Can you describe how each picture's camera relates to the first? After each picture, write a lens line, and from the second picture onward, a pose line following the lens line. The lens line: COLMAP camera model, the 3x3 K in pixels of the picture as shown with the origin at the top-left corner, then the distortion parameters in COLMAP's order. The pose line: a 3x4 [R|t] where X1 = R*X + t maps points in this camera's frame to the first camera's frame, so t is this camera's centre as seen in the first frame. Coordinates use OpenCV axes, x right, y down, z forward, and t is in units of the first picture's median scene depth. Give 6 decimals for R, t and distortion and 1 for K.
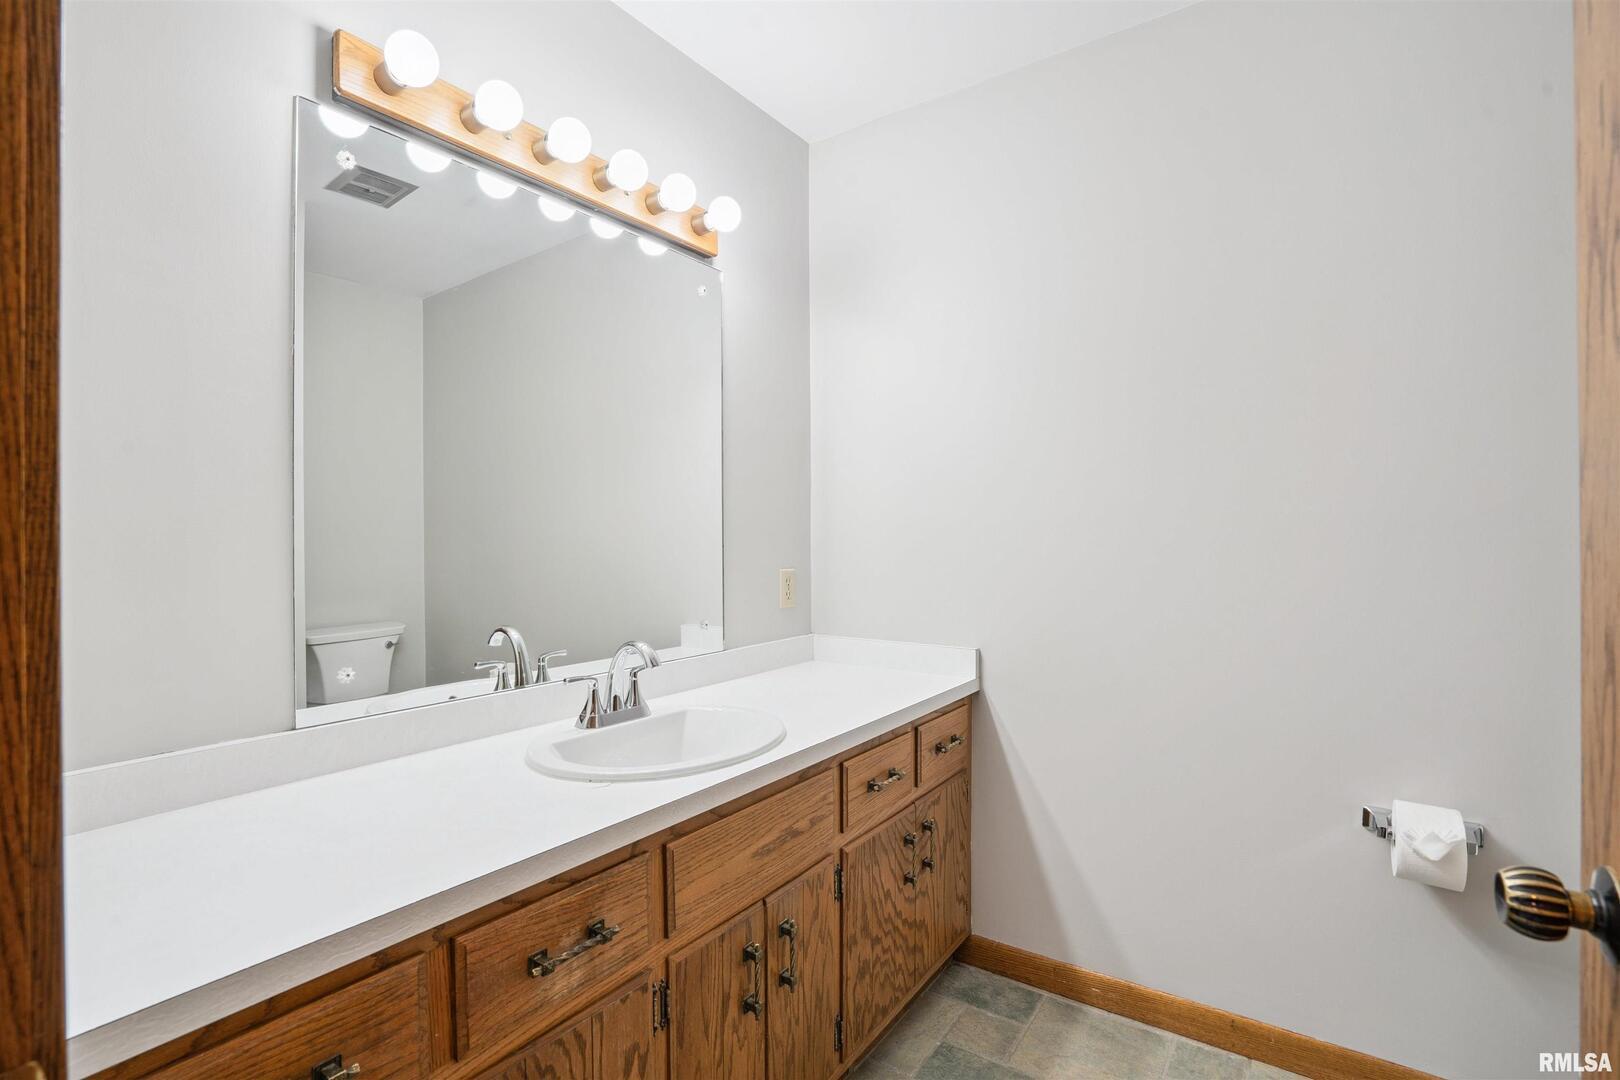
lens RADIAL K [[736.2, 0, 808.8], [0, 736.2, 535.2], [0, 0, 1]] dist [-0.004039, -0.000128]
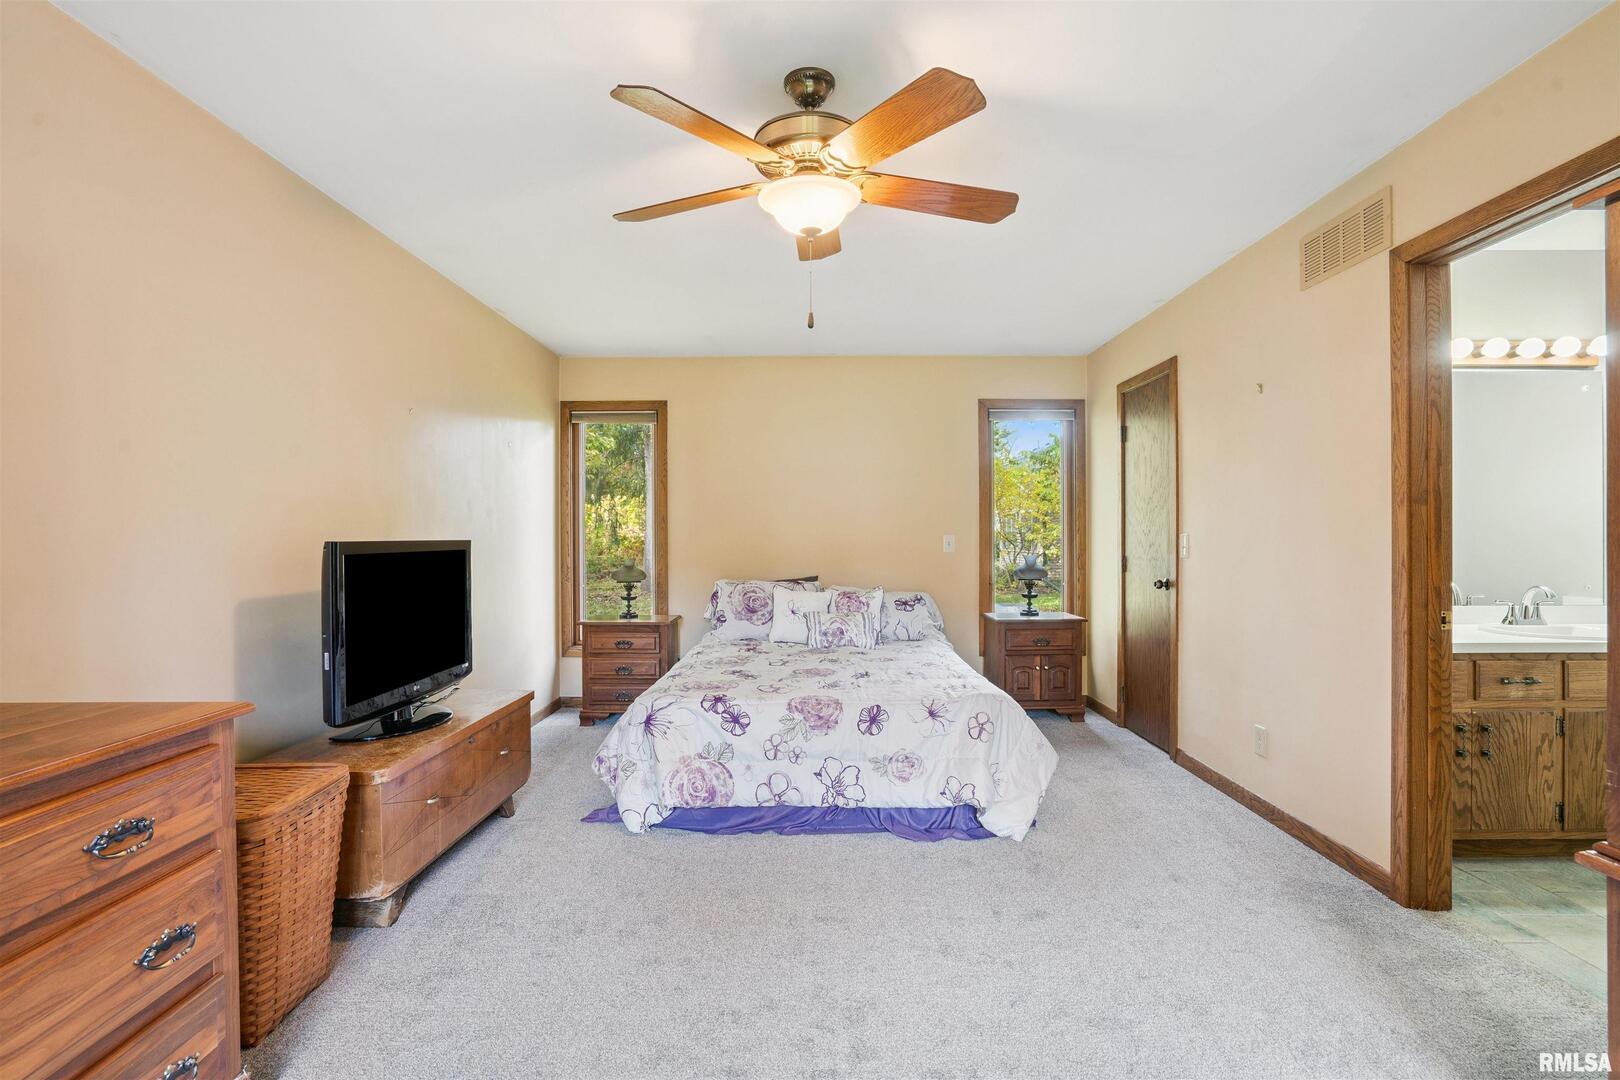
lens RADIAL K [[736.2, 0, 808.2], [0, 736.2, 543.1], [0, 0, 1]] dist [-0.004039, -0.000128]
pose [[0.582051, 0.007778, -0.813115, 0.322577], [-0.003980, 0.999970, 0.006717, 0.020920], [0.813143, -0.000673, 0.582064, -2.469703]]
